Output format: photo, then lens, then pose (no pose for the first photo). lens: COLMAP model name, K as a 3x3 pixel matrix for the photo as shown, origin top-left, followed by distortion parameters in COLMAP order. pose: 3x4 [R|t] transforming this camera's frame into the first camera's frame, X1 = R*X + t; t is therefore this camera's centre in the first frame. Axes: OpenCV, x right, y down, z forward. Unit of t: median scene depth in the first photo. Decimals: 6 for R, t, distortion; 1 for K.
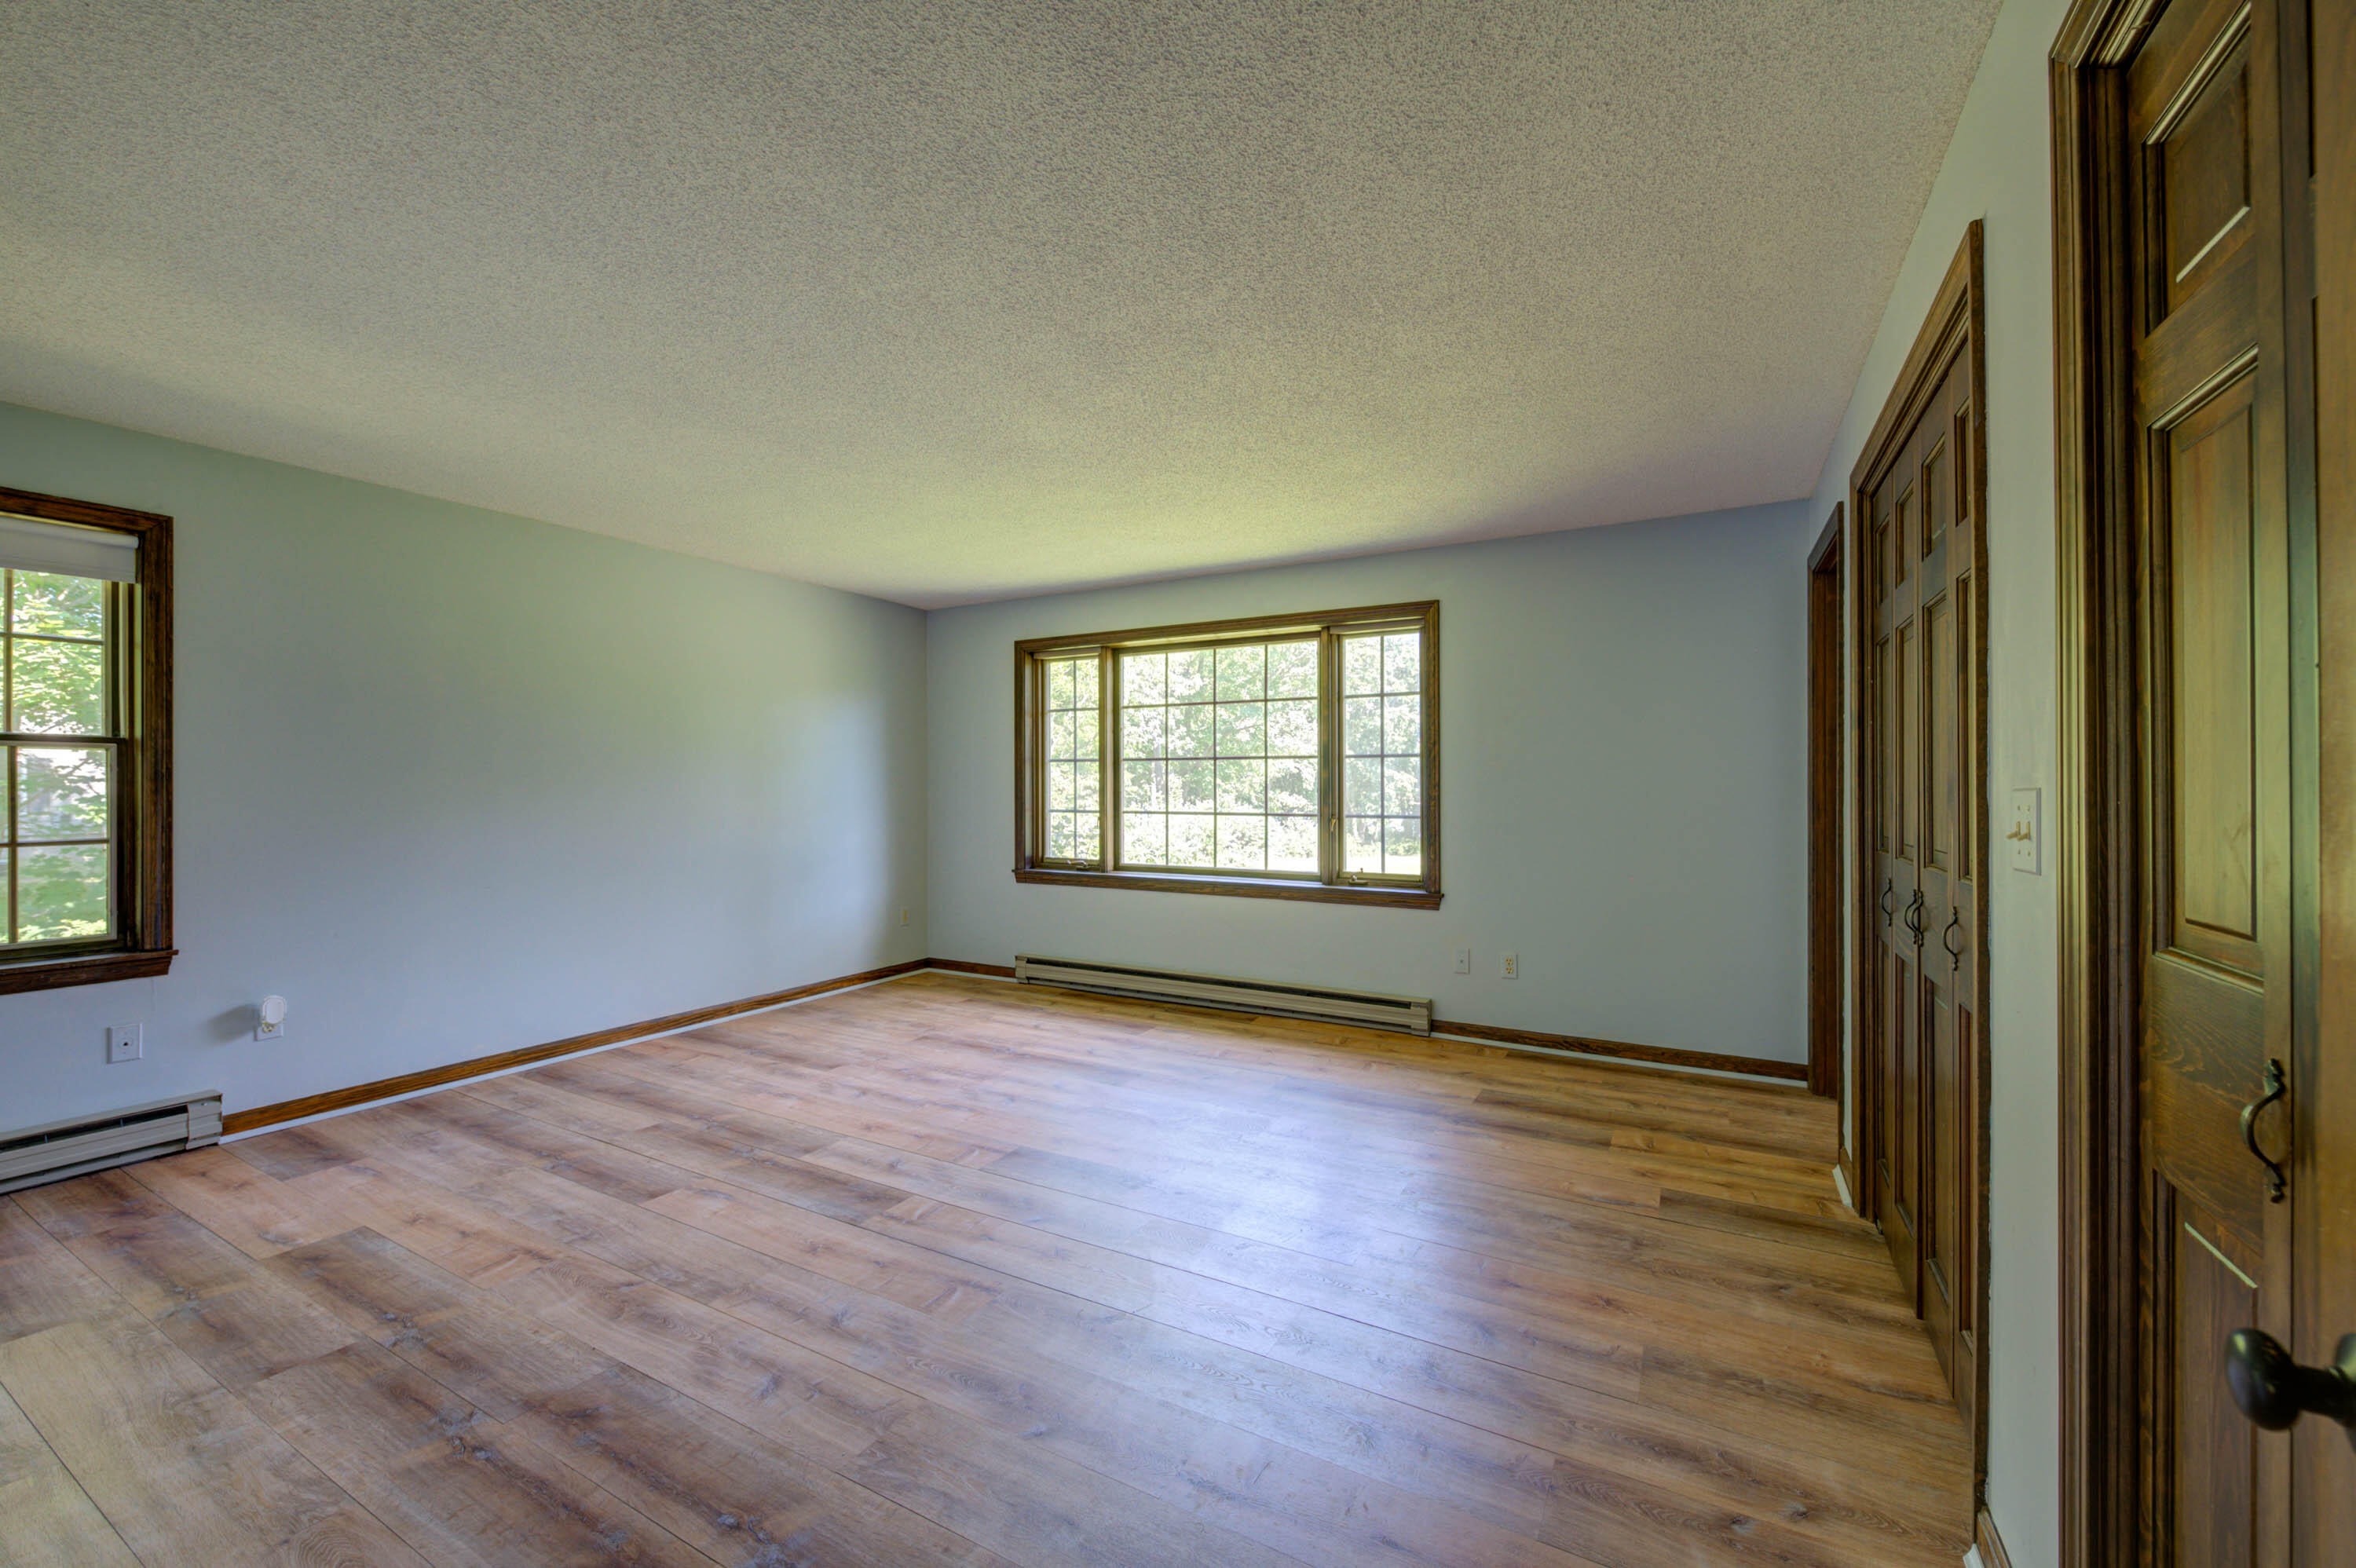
lens RADIAL K [[926.9, 0, 1177.5], [0, 926.9, 780.6], [0, 0, 1]] dist [-0.003803, -0.000832]
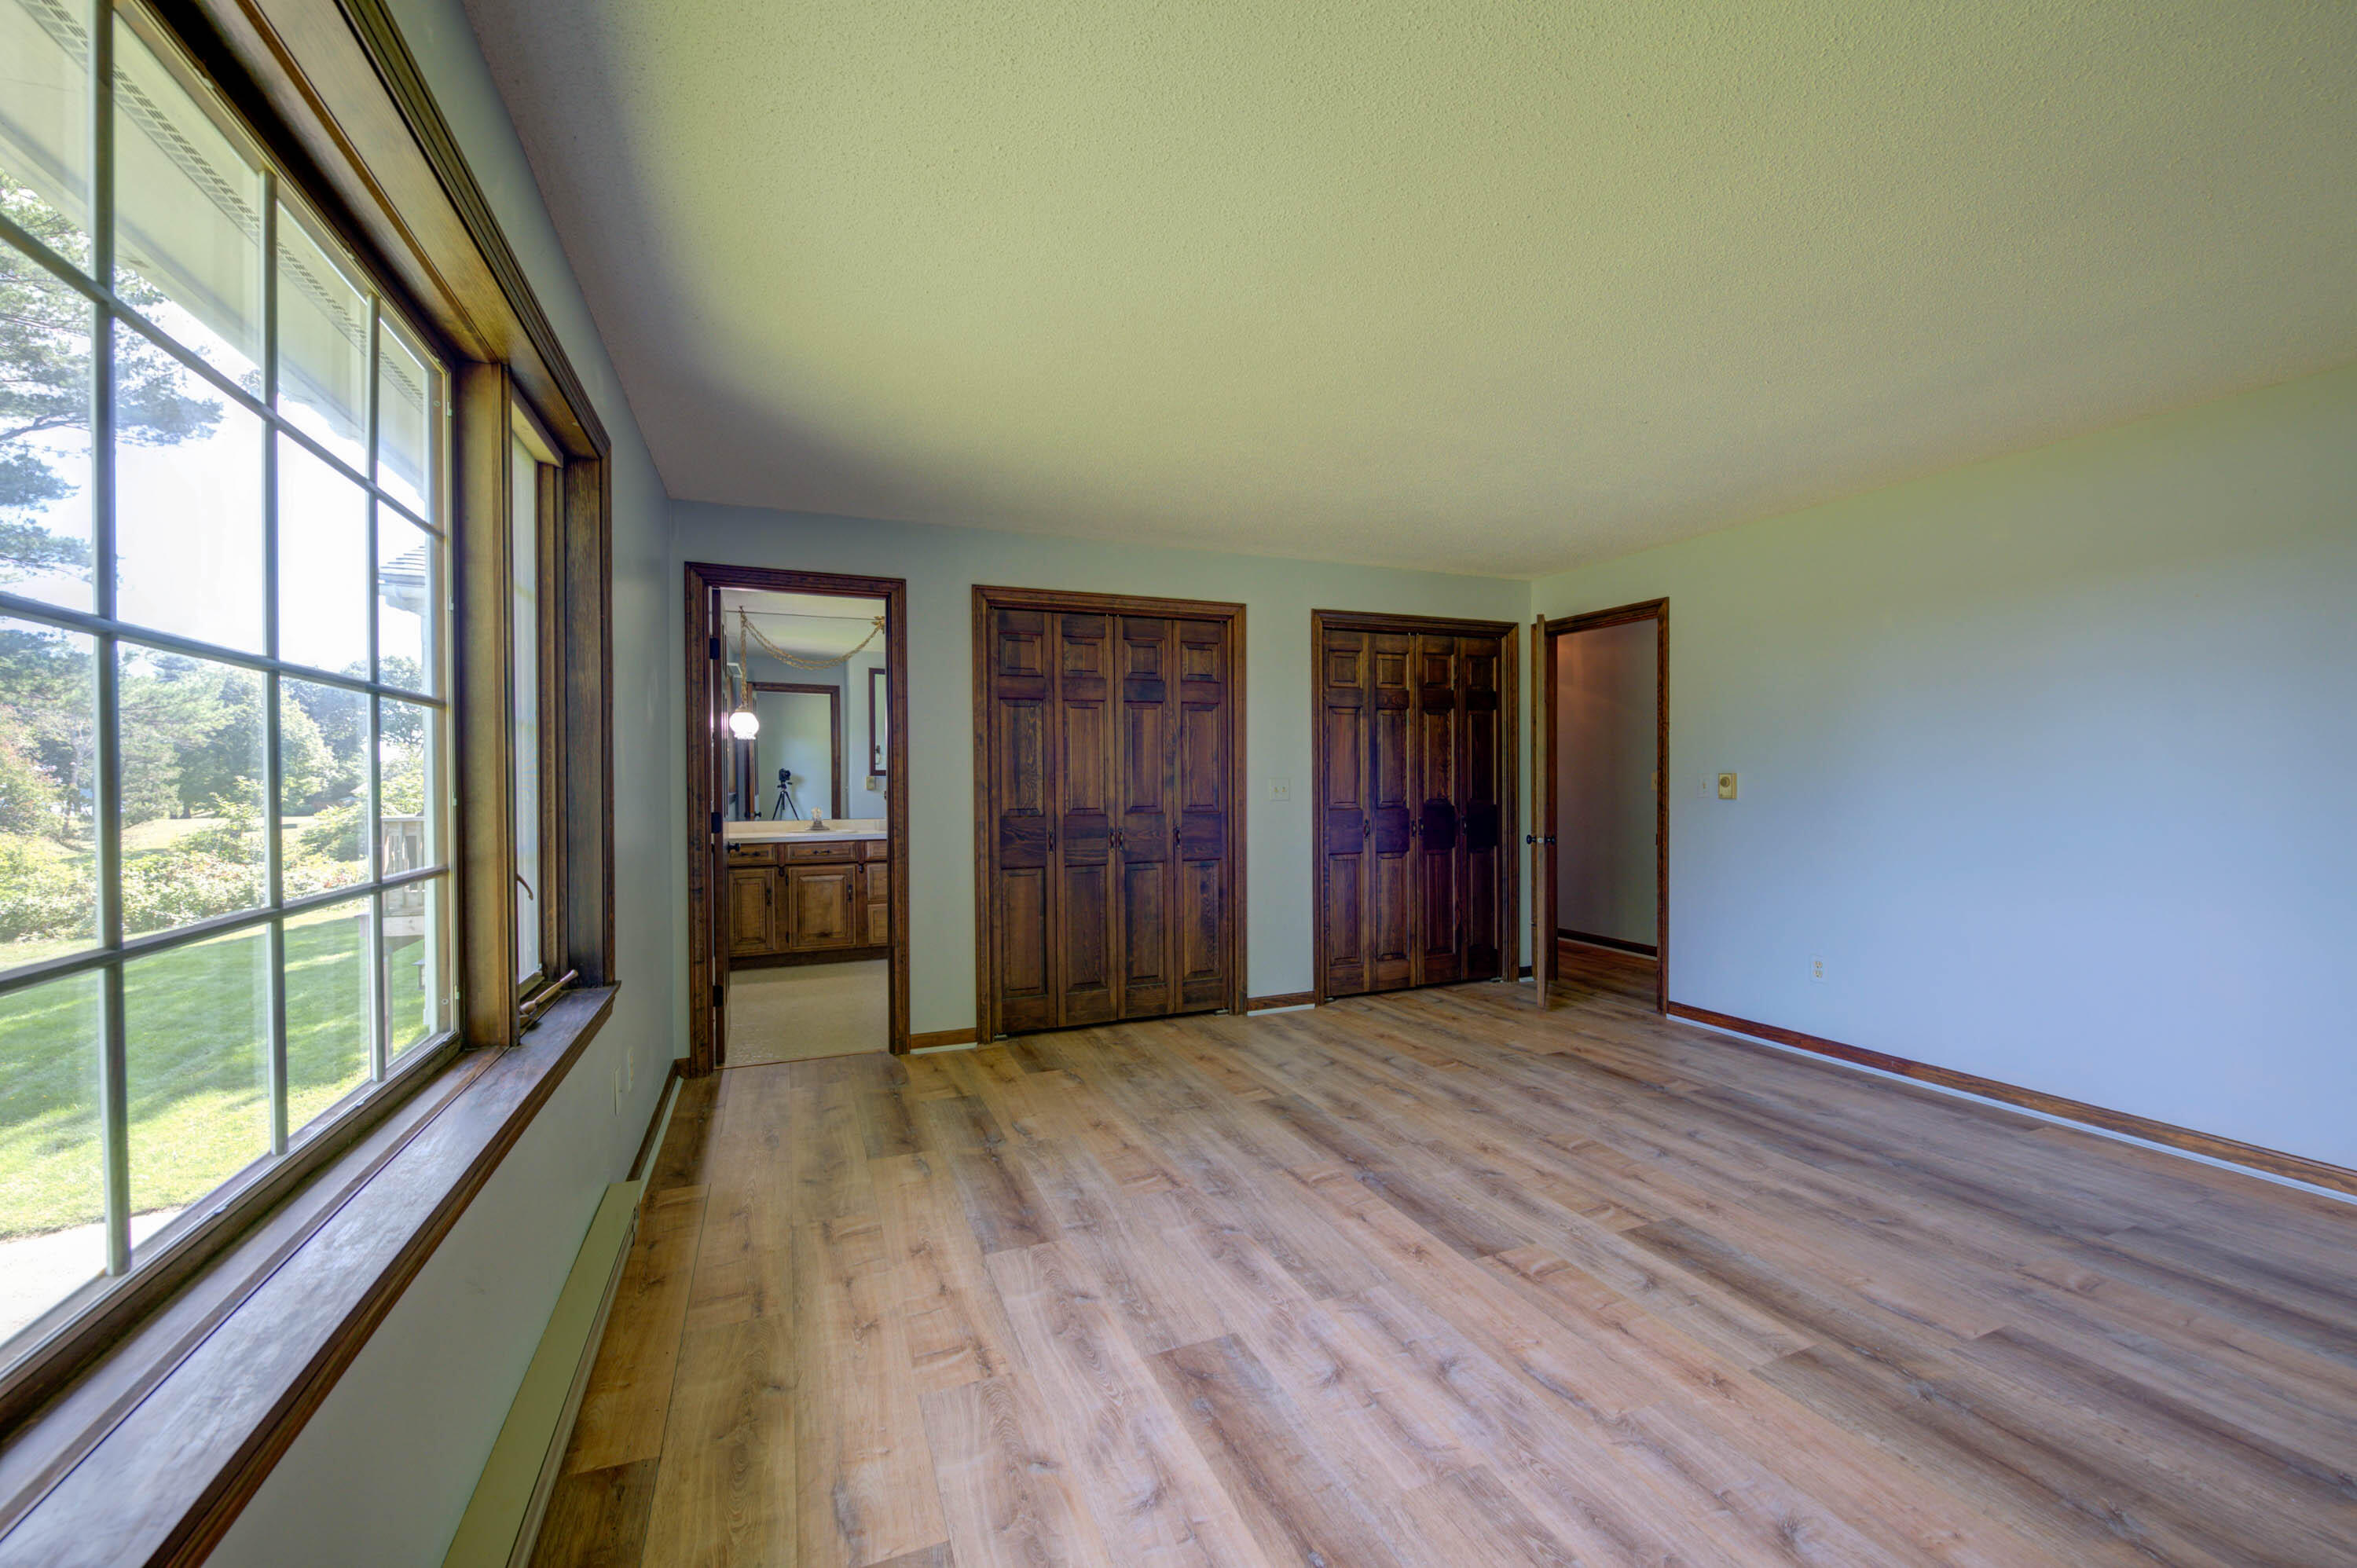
lens RADIAL K [[927.4, 0, 1177.4], [0, 927.4, 783.0], [0, 0, 1]] dist [-0.003803, -0.000832]
pose [[-0.786312, 0.003304, 0.617821, -0.492864], [0.006472, 0.999975, 0.002889, 0.008192], [-0.617796, 0.006270, -0.786314, 1.915148]]
